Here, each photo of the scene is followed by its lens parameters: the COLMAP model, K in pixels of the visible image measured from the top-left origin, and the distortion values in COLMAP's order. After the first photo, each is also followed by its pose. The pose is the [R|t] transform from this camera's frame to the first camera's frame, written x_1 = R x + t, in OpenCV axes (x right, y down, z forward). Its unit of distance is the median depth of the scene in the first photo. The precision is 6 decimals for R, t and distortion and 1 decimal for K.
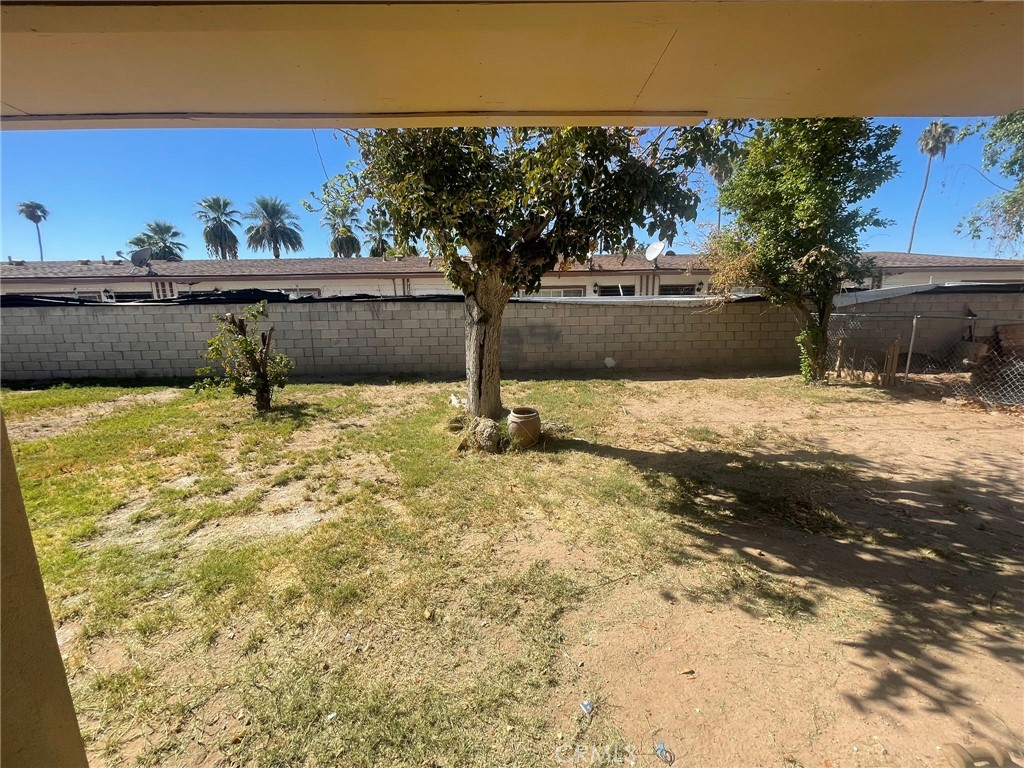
lens RADIAL K [[412.5, 0, 513.5], [0, 412.5, 378.0], [0, 0, 1]] dist [-0.004334, 0.001079]
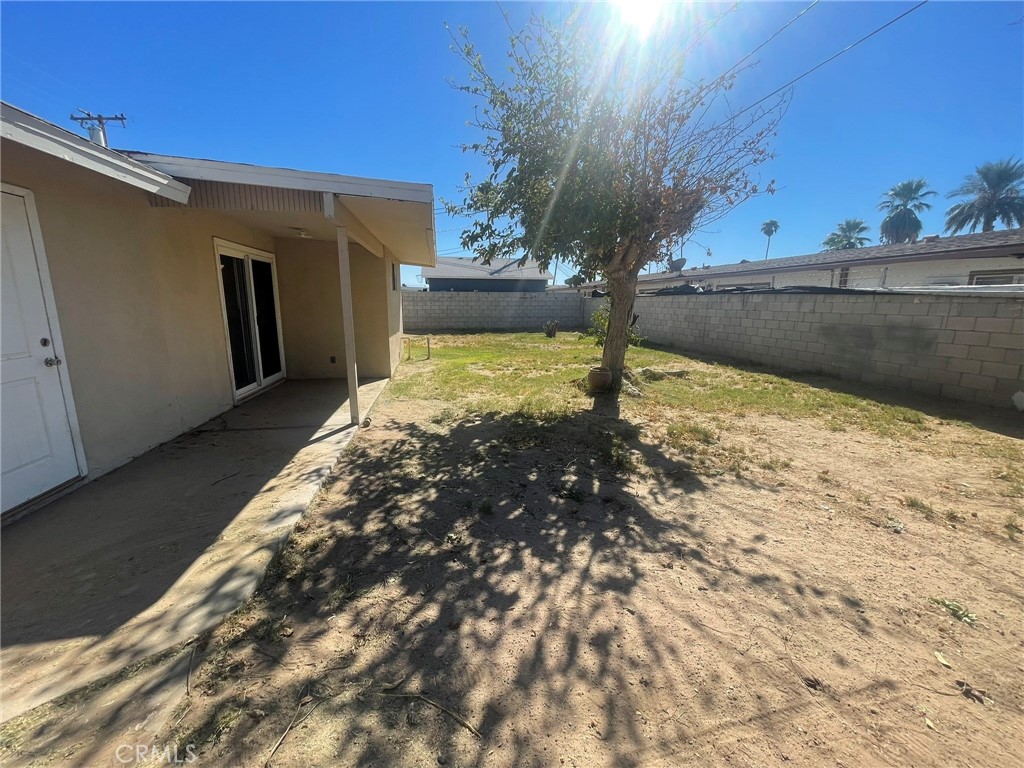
lens RADIAL K [[412.5, 0, 514.3], [0, 412.5, 387.7], [0, 0, 1]] dist [-0.004334, 0.001079]
pose [[0.149702, 0.216427, -0.964753, 0.688274], [-0.183443, 0.964887, 0.187992, -0.034352], [0.971565, 0.148835, 0.184148, 0.225374]]
